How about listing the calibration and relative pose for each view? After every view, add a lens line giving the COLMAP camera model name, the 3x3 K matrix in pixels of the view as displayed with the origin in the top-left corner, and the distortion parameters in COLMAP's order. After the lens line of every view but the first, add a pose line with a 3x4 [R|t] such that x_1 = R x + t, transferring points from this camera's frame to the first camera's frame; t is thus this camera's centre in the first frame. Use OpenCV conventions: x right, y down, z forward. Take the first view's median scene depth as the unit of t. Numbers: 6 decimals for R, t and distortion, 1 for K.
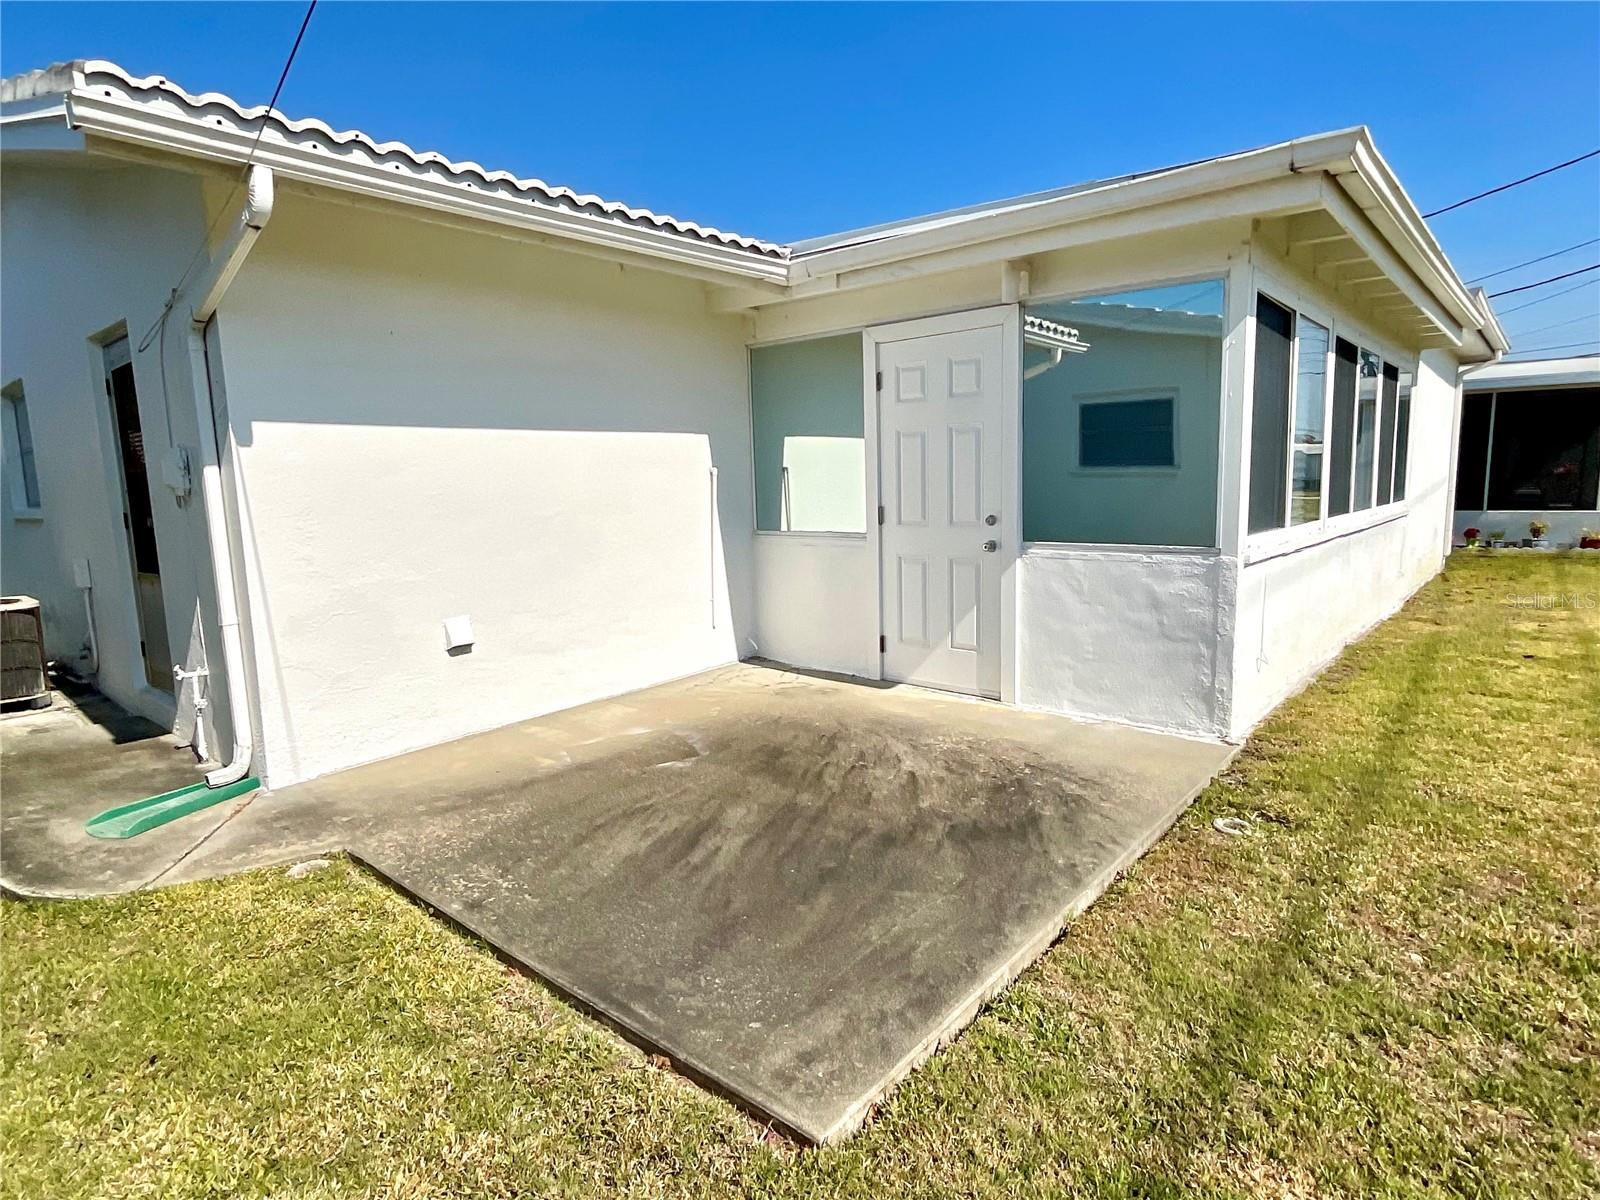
lens RADIAL K [[869.9, 0, 801.9], [0, 869.9, 600.9], [0, 0, 1]] dist [0.005279, 0.001366]
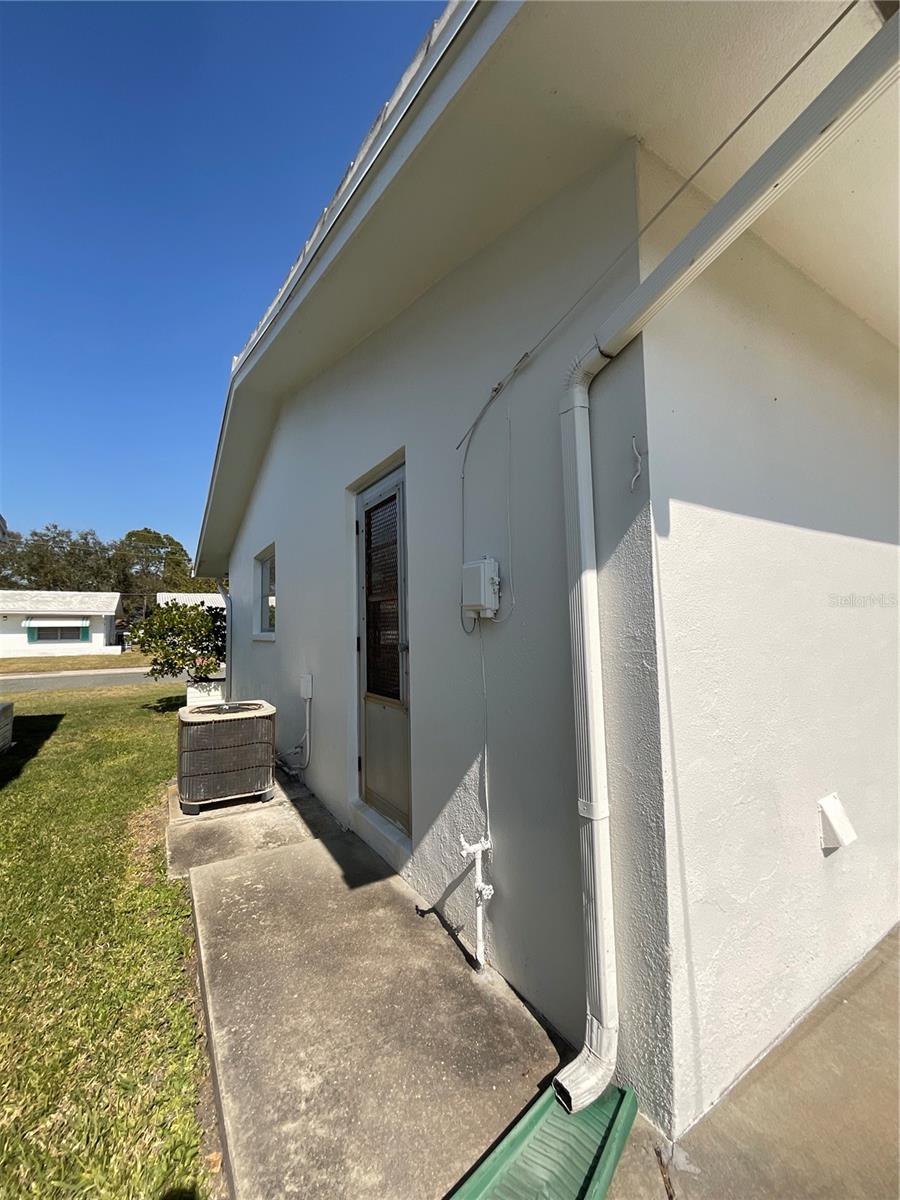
lens RADIAL K [[482.7, 0, 451.0], [0, 482.7, 595.4], [0, 0, 1]] dist [-0.002495, -0.000128]
pose [[0.955924, -0.011344, -0.293395, -0.490991], [-0.044824, 0.981902, -0.184009, -0.046214], [0.290172, 0.189050, 0.938115, 0.456754]]
